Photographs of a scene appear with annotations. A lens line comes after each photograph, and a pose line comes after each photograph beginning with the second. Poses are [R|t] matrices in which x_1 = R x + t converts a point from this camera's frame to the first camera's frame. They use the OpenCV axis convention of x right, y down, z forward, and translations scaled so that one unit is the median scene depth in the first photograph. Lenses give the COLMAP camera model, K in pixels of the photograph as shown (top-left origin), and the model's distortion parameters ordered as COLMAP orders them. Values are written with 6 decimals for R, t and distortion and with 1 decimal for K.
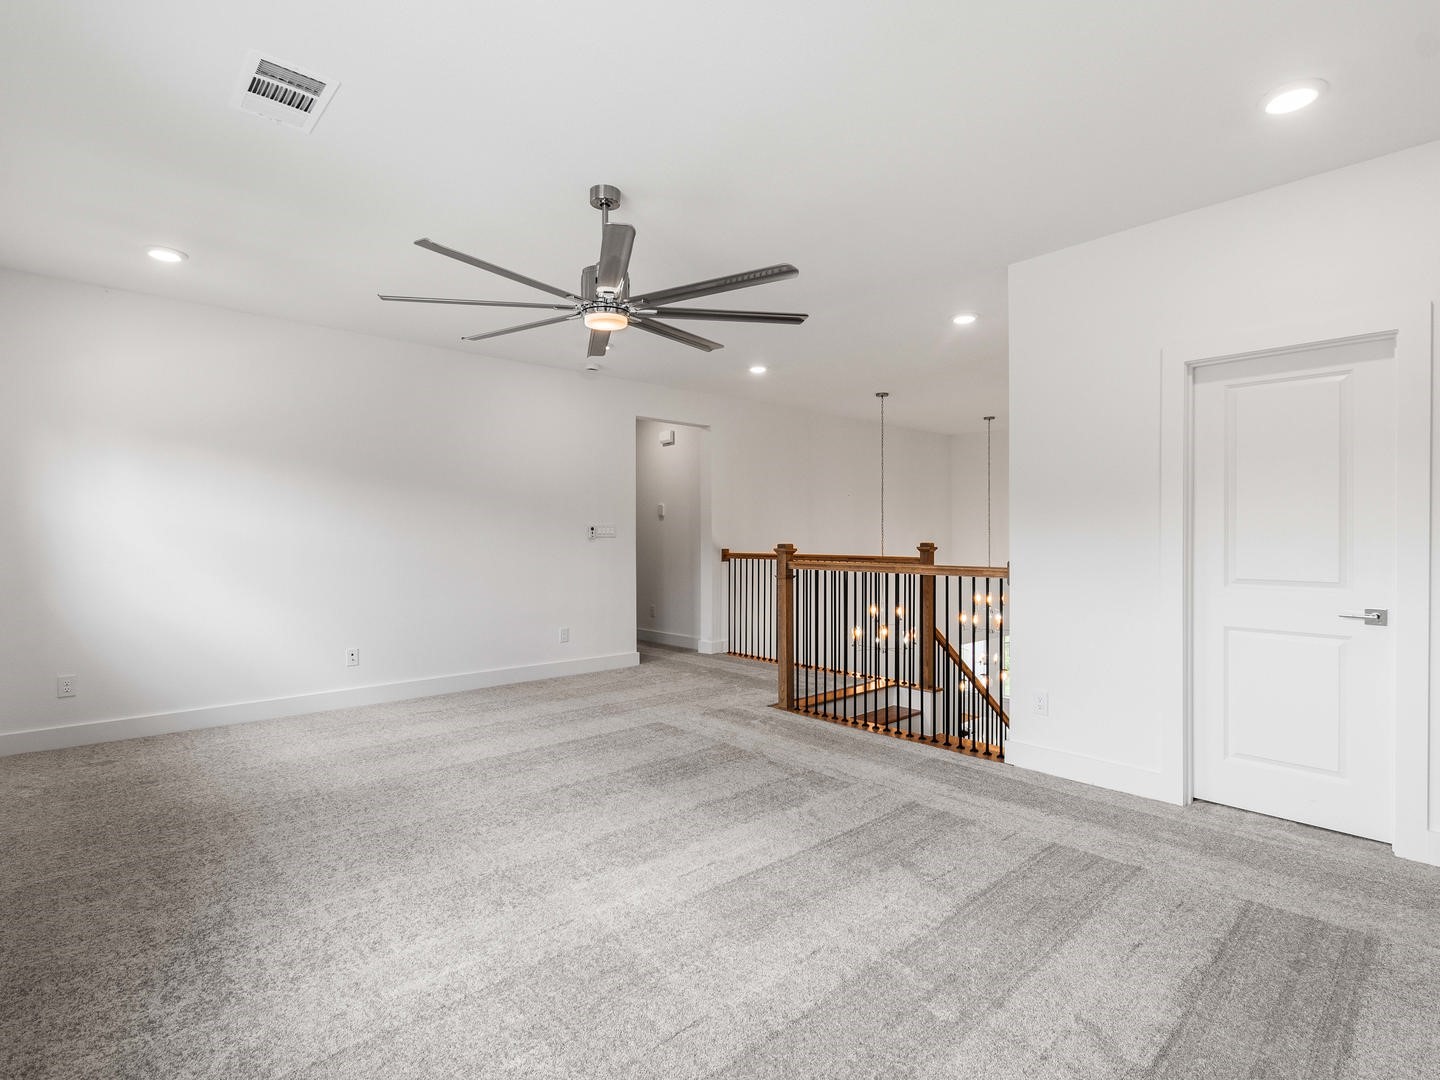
lens RADIAL K [[729.1, 0, 714.8], [0, 729.1, 539.8], [0, 0, 1]] dist [-0.000367, -0.000164]
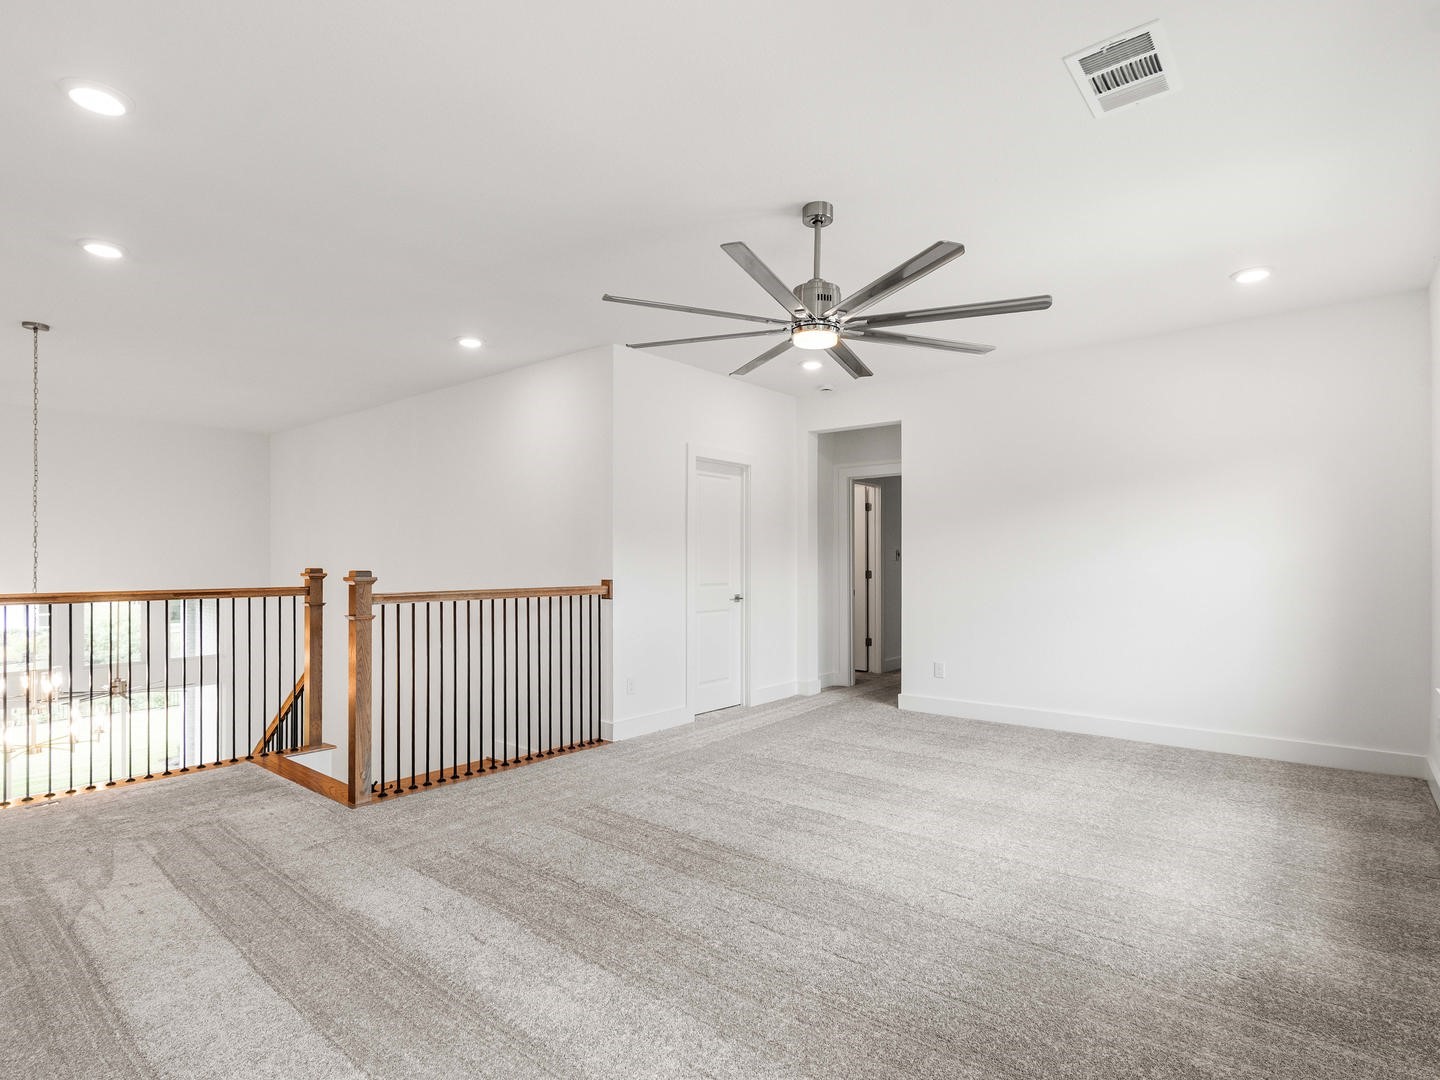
lens RADIAL K [[747.4, 0, 720.8], [0, 747.4, 559.2], [0, 0, 1]] dist [0.001126, 0.000445]
pose [[-0.141179, -0.002322, 0.989981, -0.640238], [0.004445, 0.999986, 0.002979, -0.006306], [-0.989974, 0.004821, -0.141166, 0.724137]]
